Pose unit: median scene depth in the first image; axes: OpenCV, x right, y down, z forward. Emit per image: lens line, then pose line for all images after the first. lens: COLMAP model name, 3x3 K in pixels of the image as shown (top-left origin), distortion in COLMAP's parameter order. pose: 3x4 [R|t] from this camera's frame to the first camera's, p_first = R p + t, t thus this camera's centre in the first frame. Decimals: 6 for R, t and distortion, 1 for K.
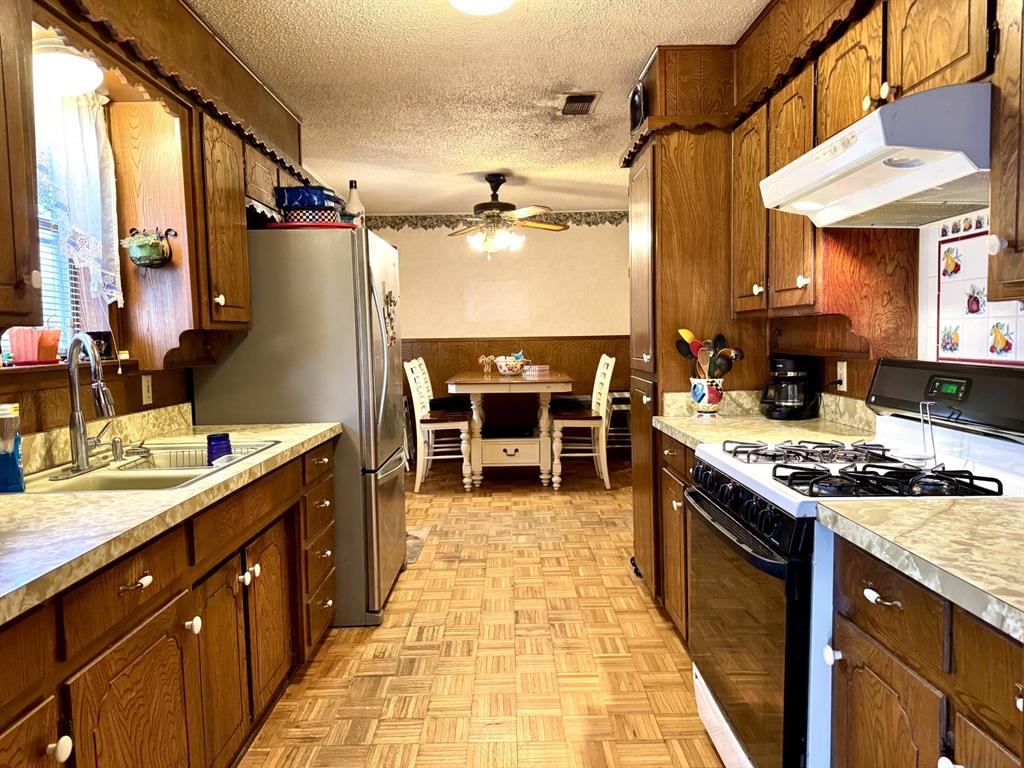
lens RADIAL K [[715.6, 0, 507.0], [0, 715.6, 381.1], [0, 0, 1]] dist [0.076986, -0.104706]
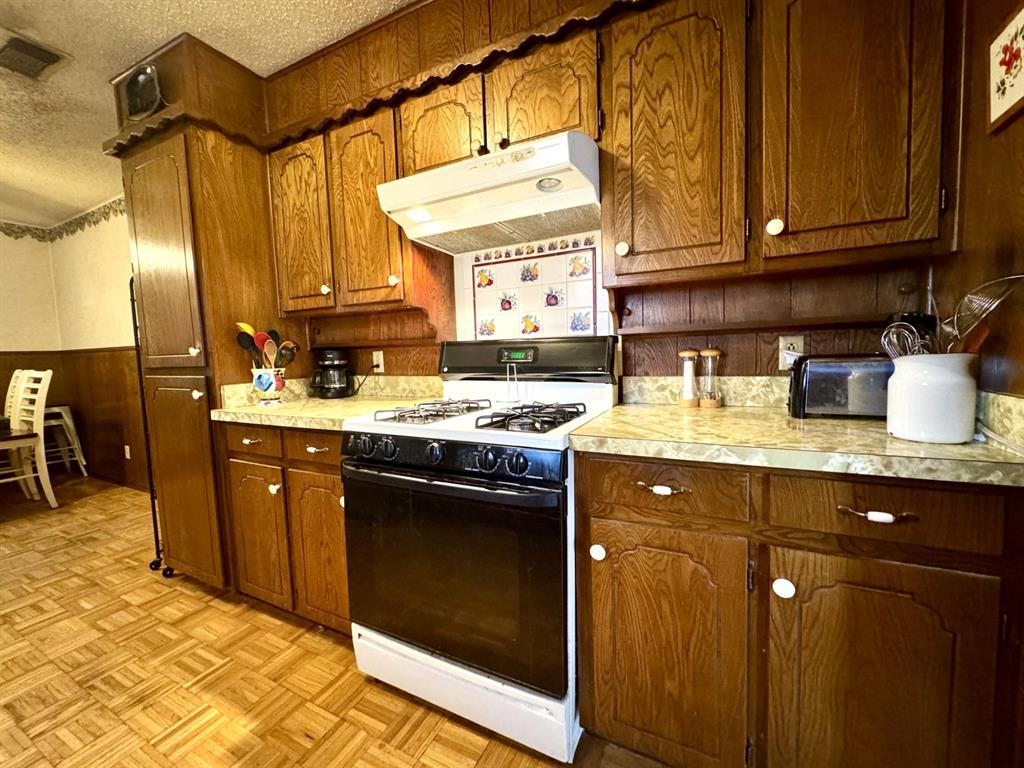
lens RADIAL K [[409.6, 0, 510.4], [0, 409.6, 381.5], [0, 0, 1]] dist [-0.003315, -0.000431]
pose [[0.448529, -0.059546, 0.891783, -0.117053], [0.076036, 0.996703, 0.028309, 0.026285], [-0.890528, 0.055111, 0.451578, 0.392619]]
